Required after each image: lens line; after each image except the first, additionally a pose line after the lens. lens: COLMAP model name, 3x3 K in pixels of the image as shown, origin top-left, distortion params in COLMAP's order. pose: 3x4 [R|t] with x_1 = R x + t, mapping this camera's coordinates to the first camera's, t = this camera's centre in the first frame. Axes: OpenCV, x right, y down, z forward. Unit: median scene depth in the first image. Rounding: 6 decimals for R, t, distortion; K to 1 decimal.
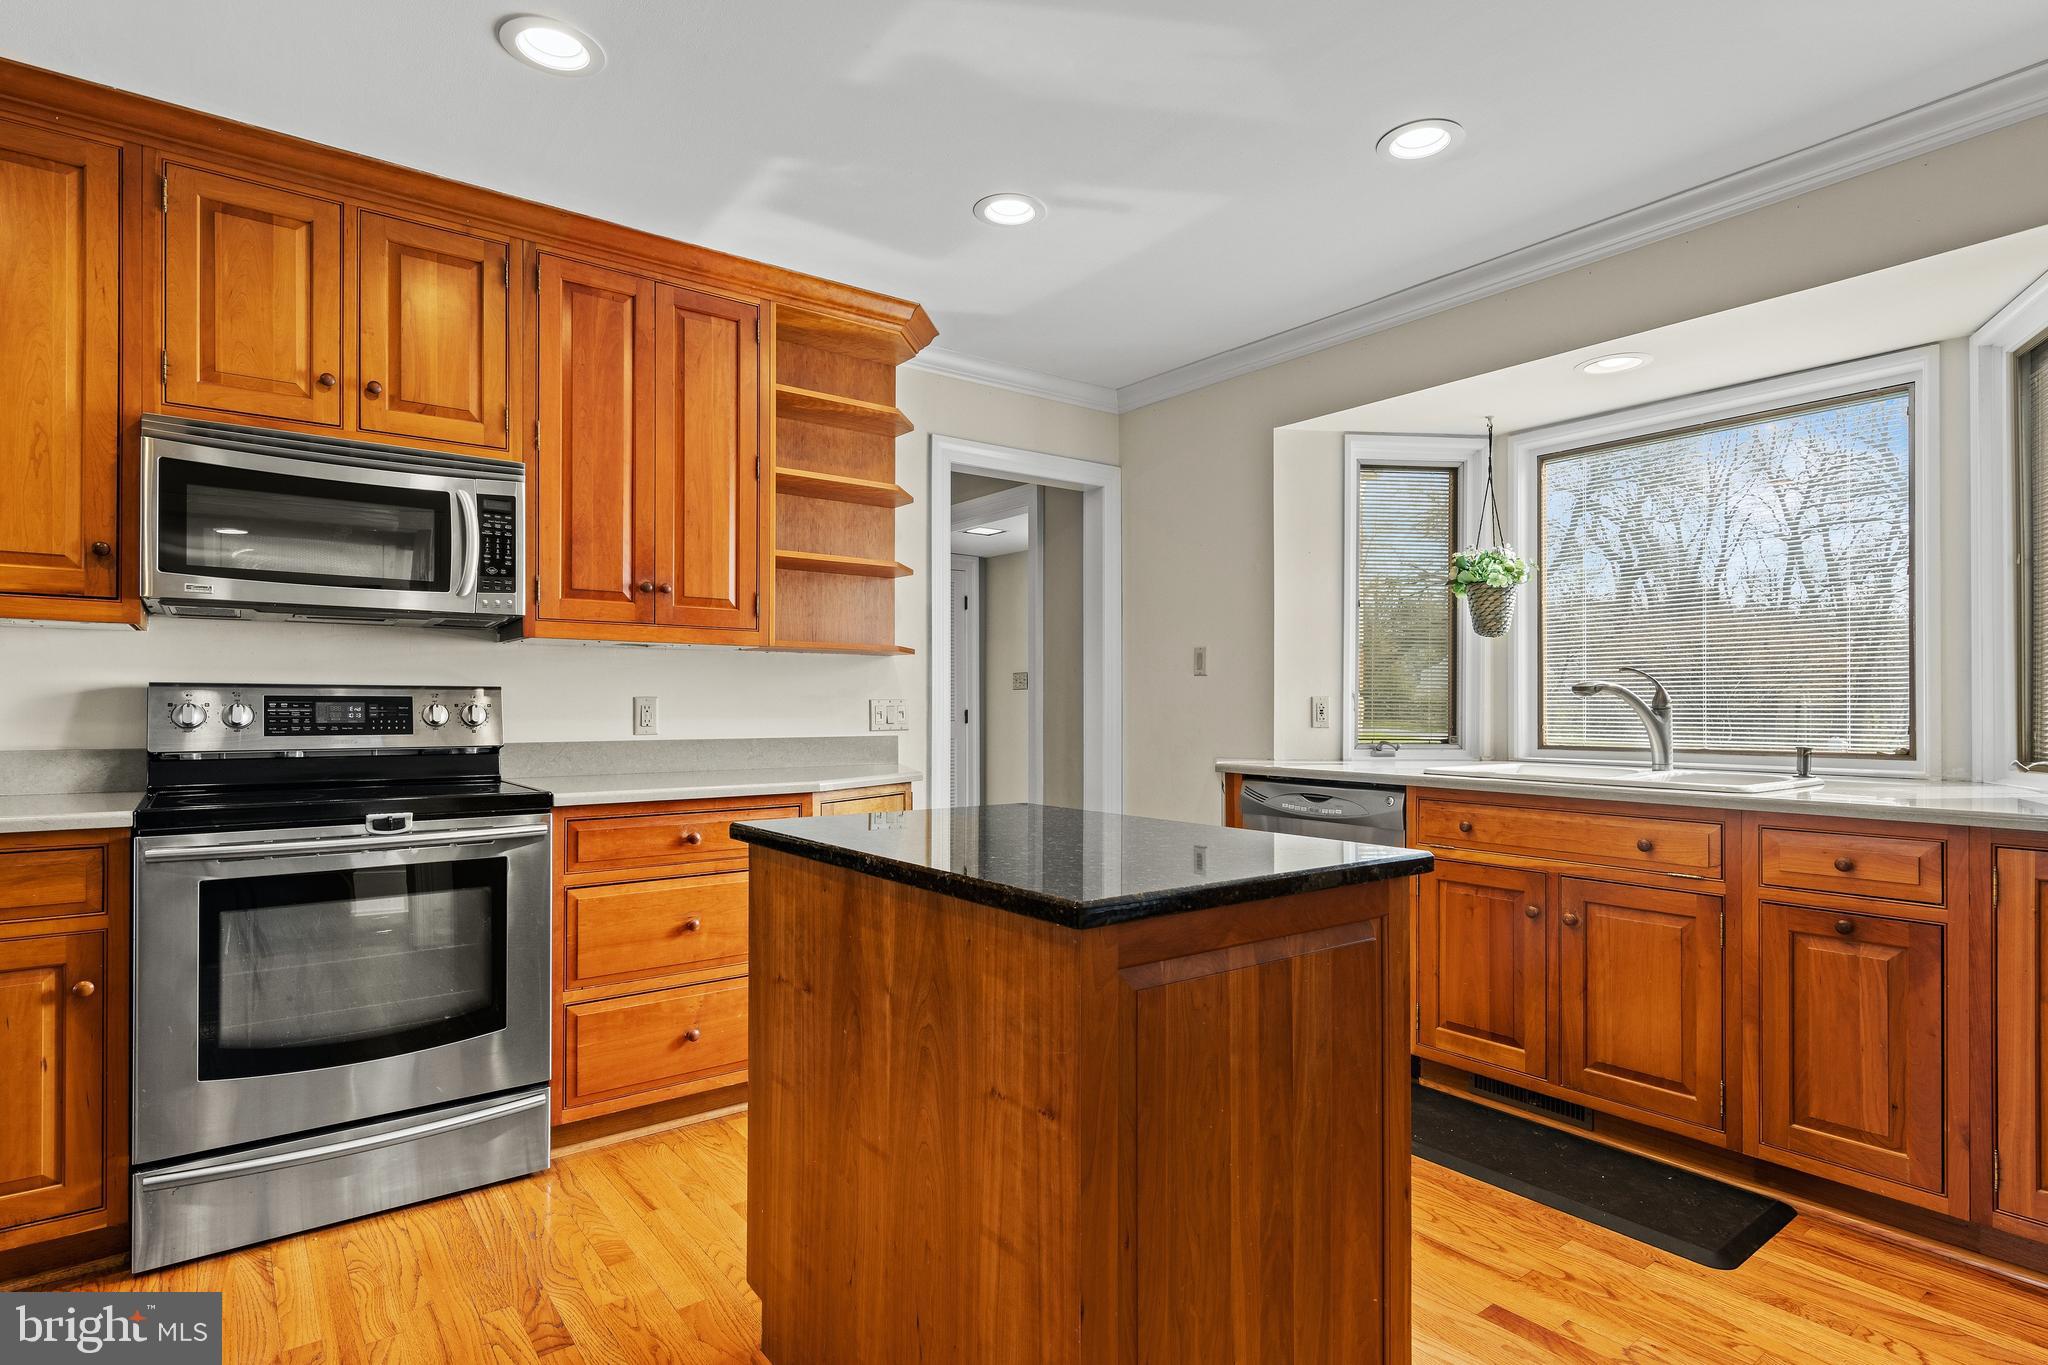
lens RADIAL K [[1038.6, 0, 1033.1], [0, 1038.6, 706.1], [0, 0, 1]] dist [0.003660, -0.000367]
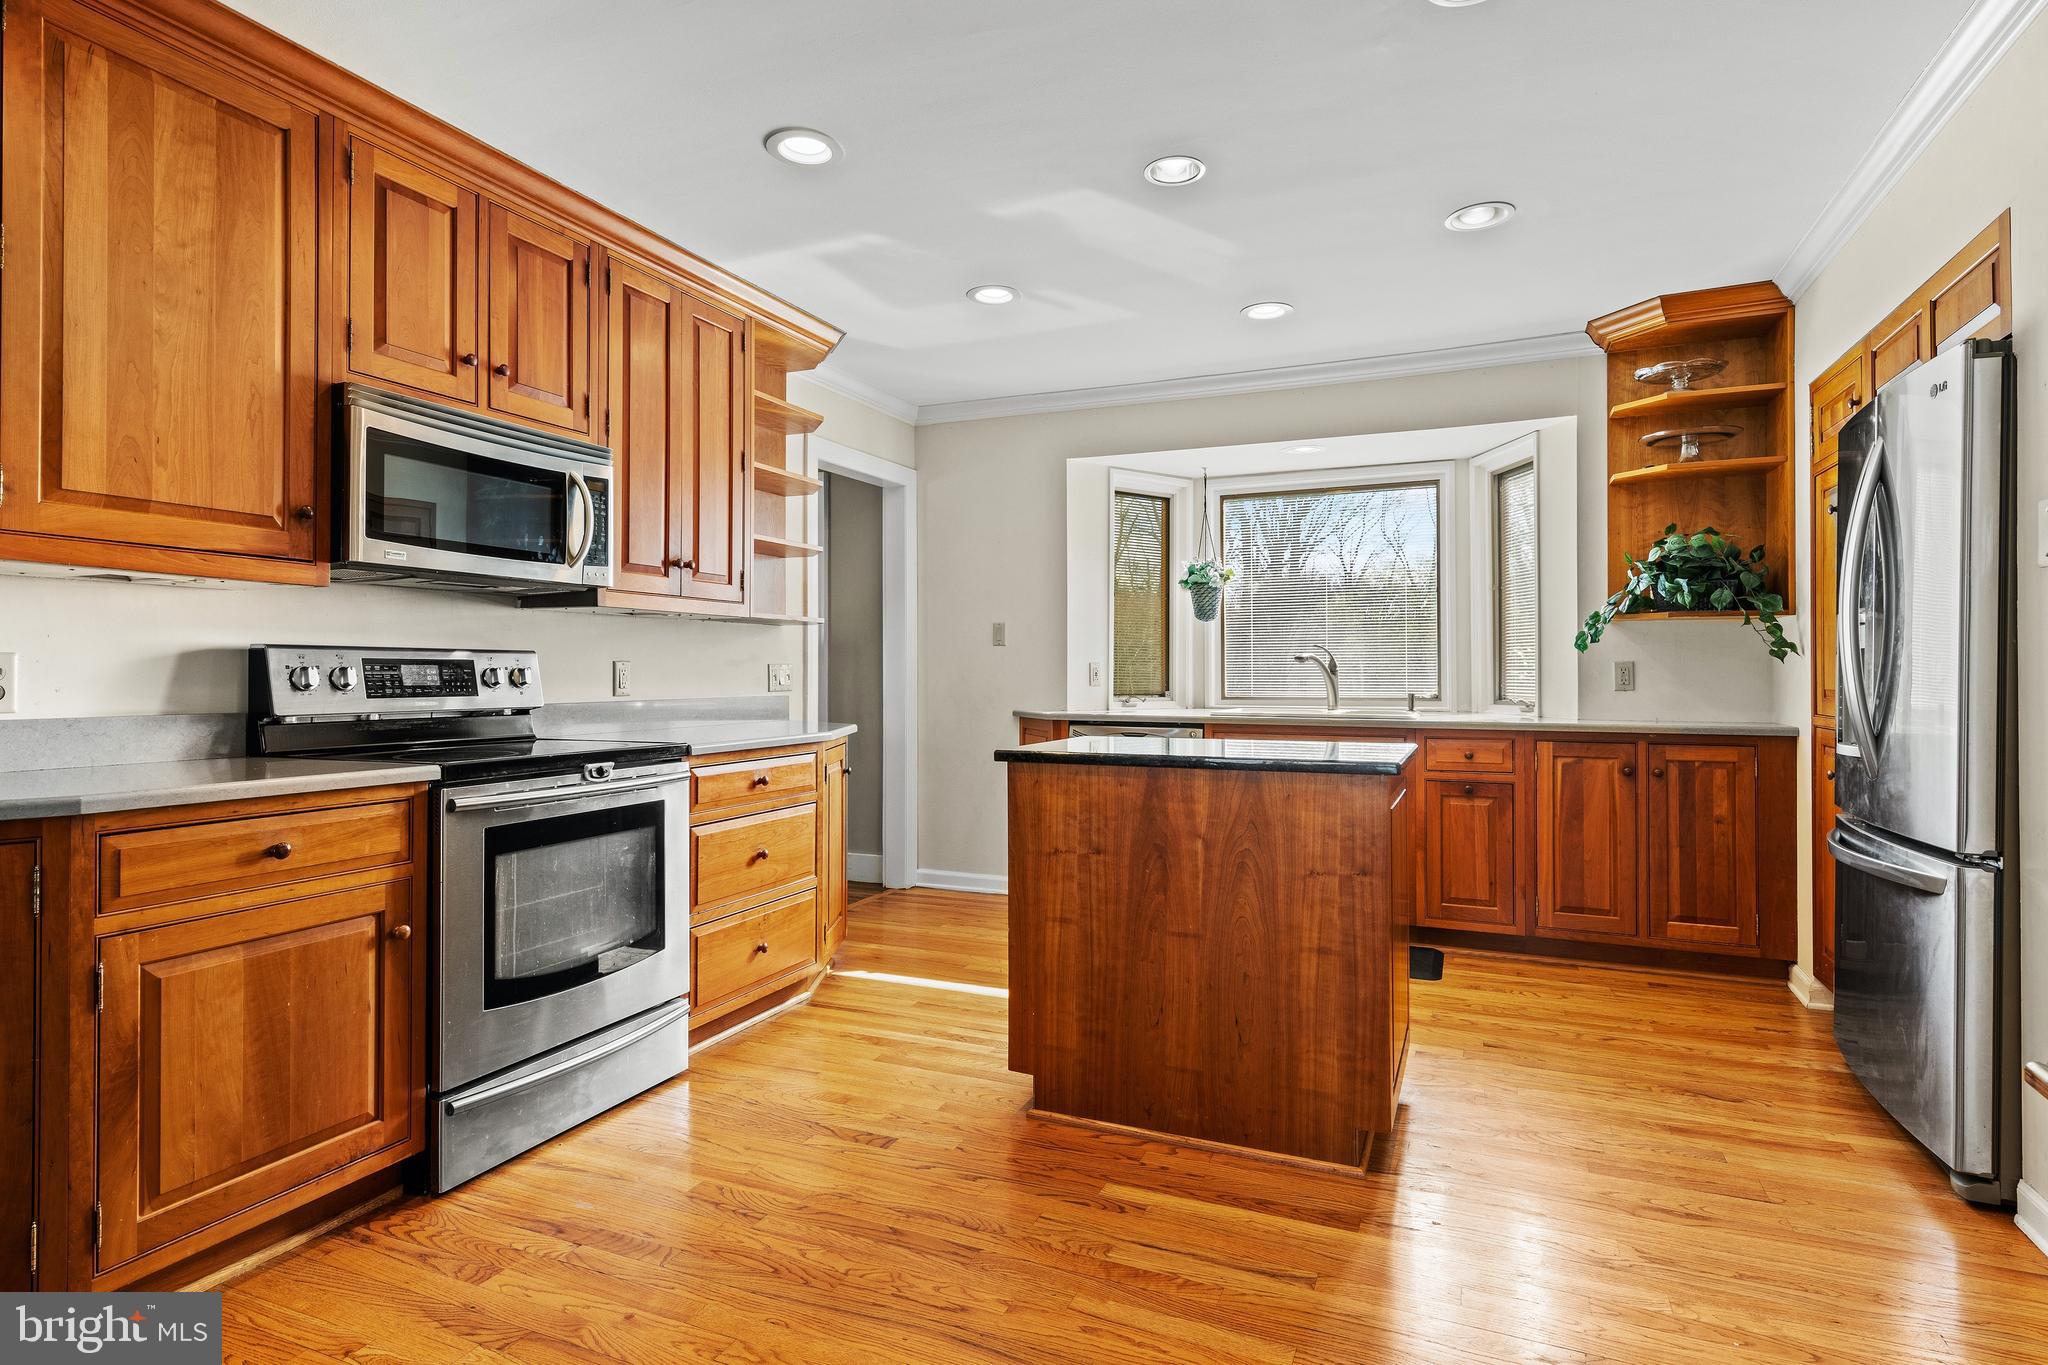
lens RADIAL K [[1039.1, 0, 1021.0], [0, 1039.1, 669.2], [0, 0, 1]] dist [0.017668, -0.025192]
pose [[0.874603, 0.000171, 0.484839, -0.748350], [0.000852, 0.999998, -0.001888, 0.003121], [-0.484839, 0.002064, 0.874601, -0.206947]]
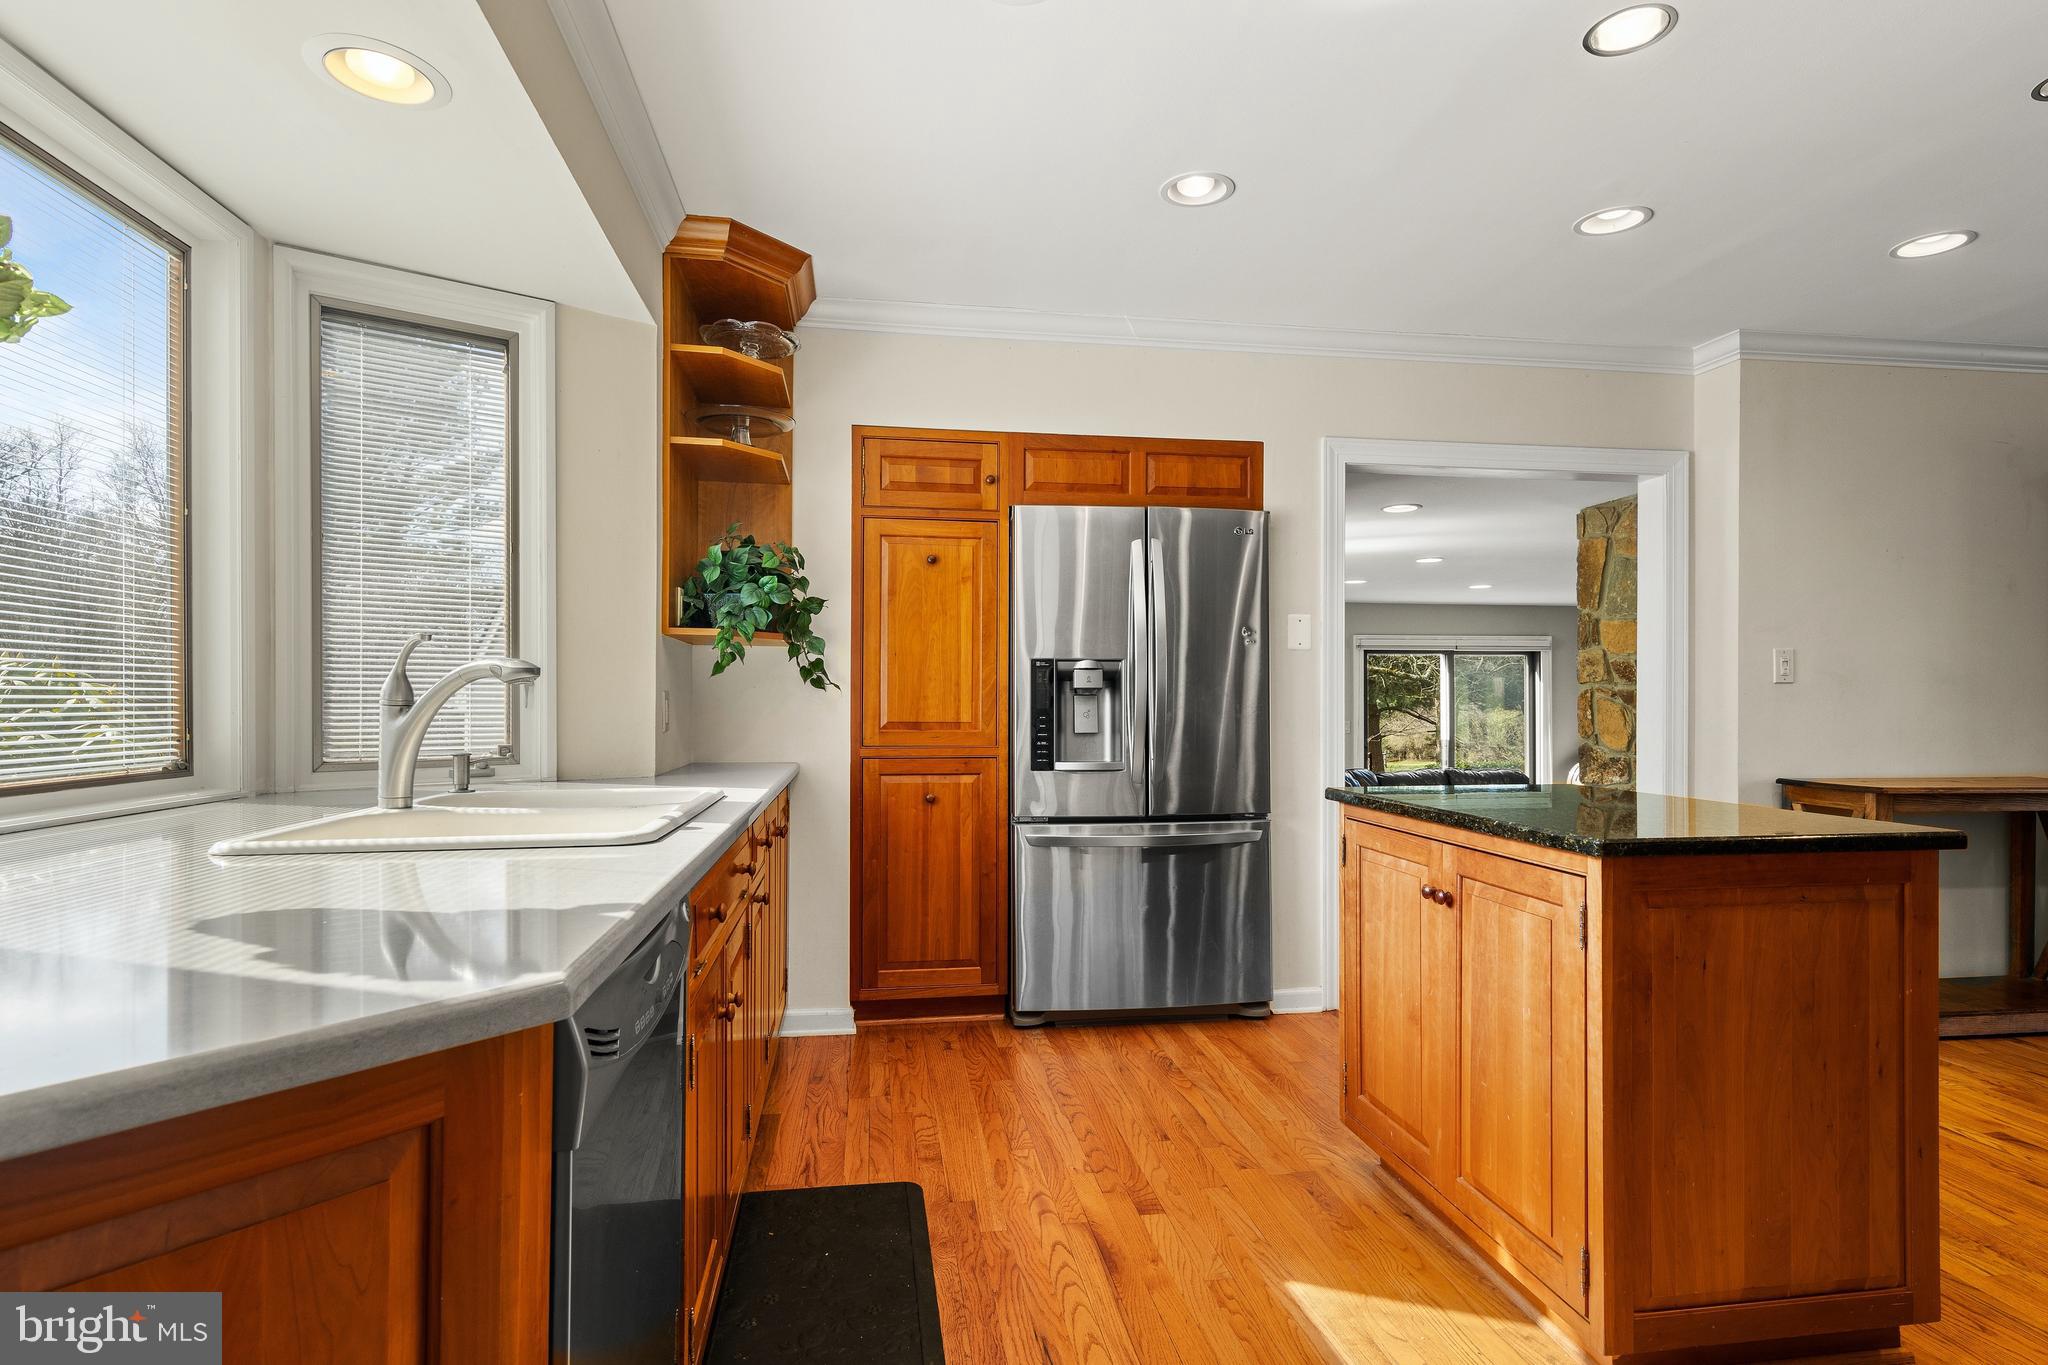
lens RADIAL K [[1038.6, 0, 1033.1], [0, 1038.6, 706.1], [0, 0, 1]] dist [0.003660, -0.000367]
pose [[-0.877787, -0.001805, 0.479047, -0.009256], [-0.001155, 0.999998, 0.001651, 0.003593], [-0.479049, 0.000896, -0.877788, 1.725659]]
